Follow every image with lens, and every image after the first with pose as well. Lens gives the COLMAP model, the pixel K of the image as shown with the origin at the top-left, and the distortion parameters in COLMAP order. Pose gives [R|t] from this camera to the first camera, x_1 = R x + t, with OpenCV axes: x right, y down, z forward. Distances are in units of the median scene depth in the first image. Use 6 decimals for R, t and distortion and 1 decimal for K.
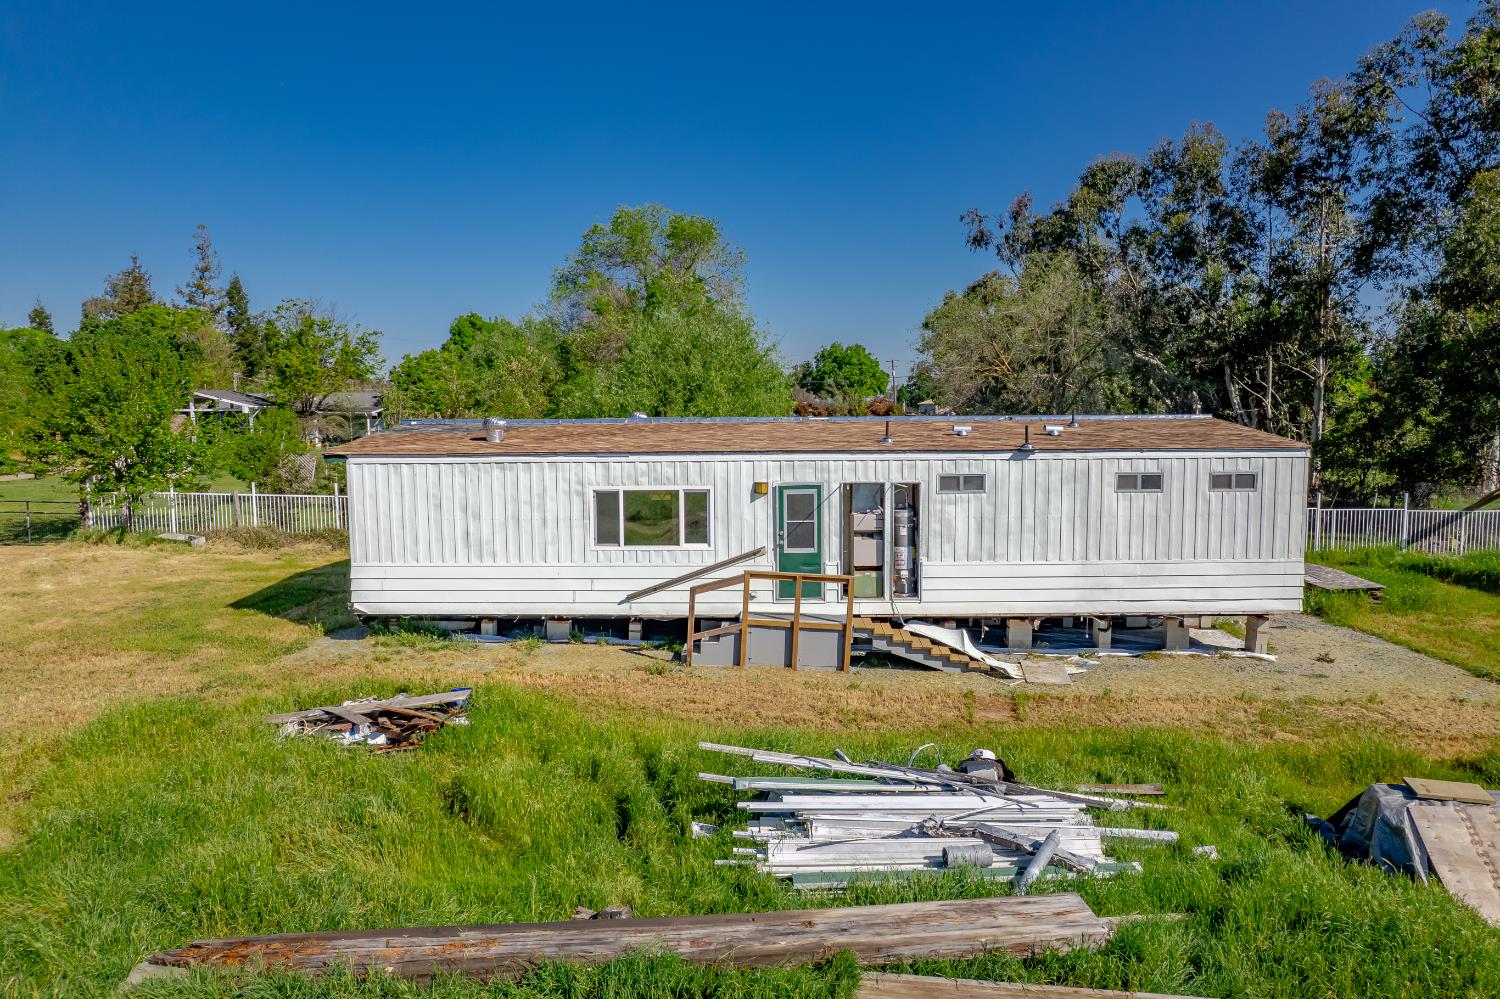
lens RADIAL K [[959.2, 0, 743.3], [0, 959.2, 504.1], [0, 0, 1]] dist [-0.067920, 0.056690]
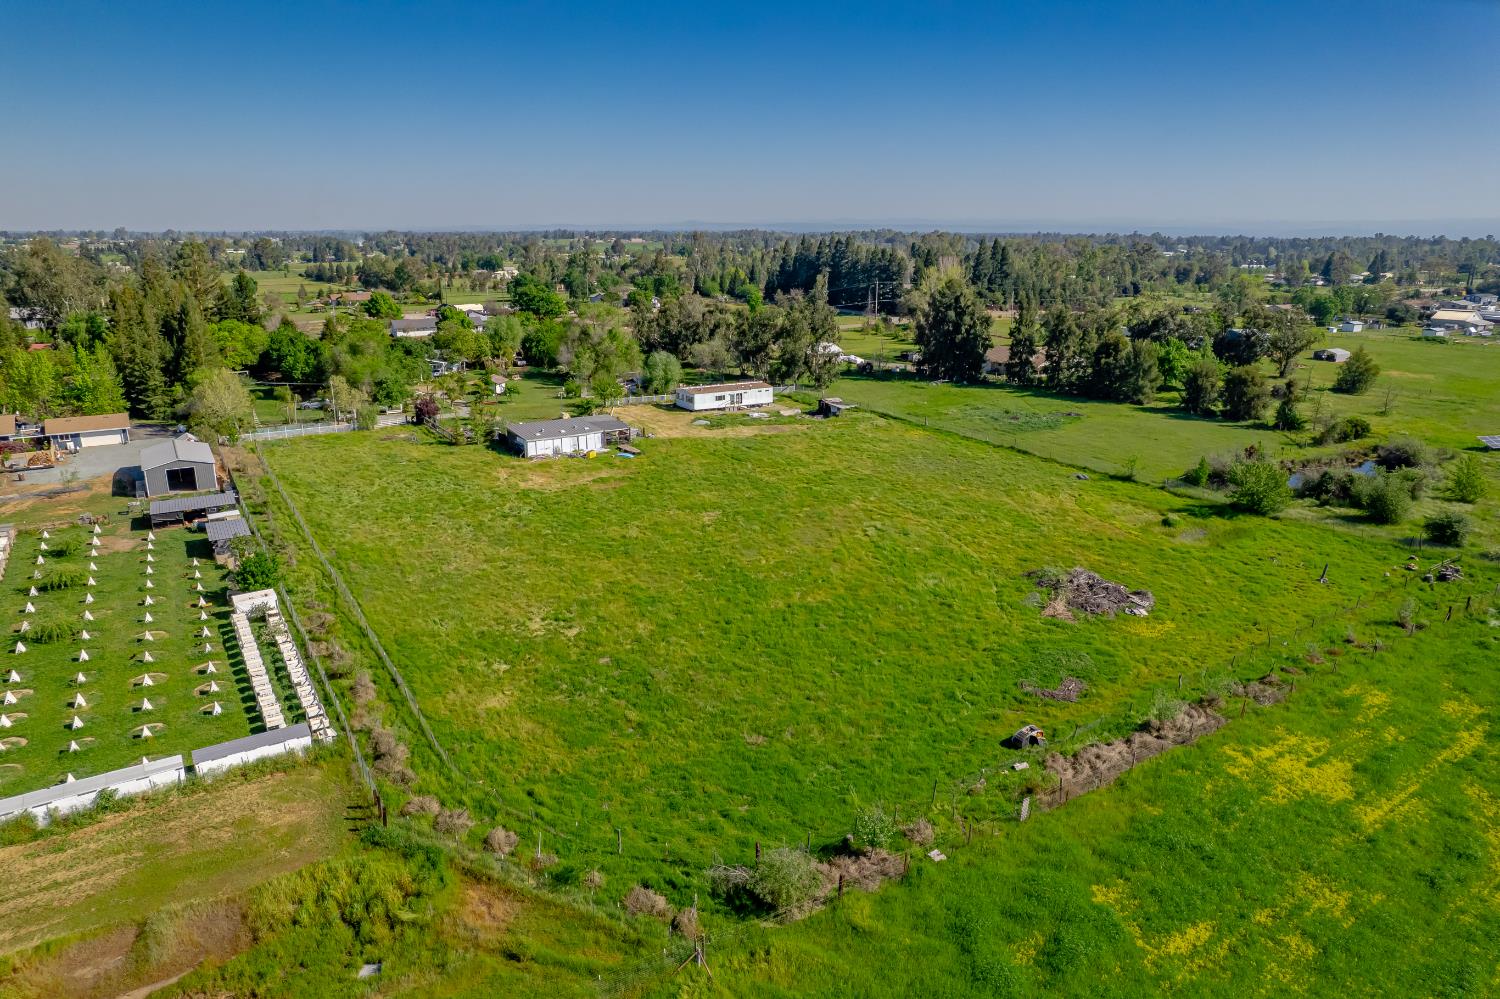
lens RADIAL K [[959.2, 0, 736.2], [0, 959.2, 488.6], [0, 0, 1]] dist [-0.067920, 0.056690]
pose [[0.847688, -0.125906, 0.515338, -5.486880], [0.038820, 0.983545, 0.176441, -0.855026], [-0.529073, -0.129561, 0.838627, -8.033416]]
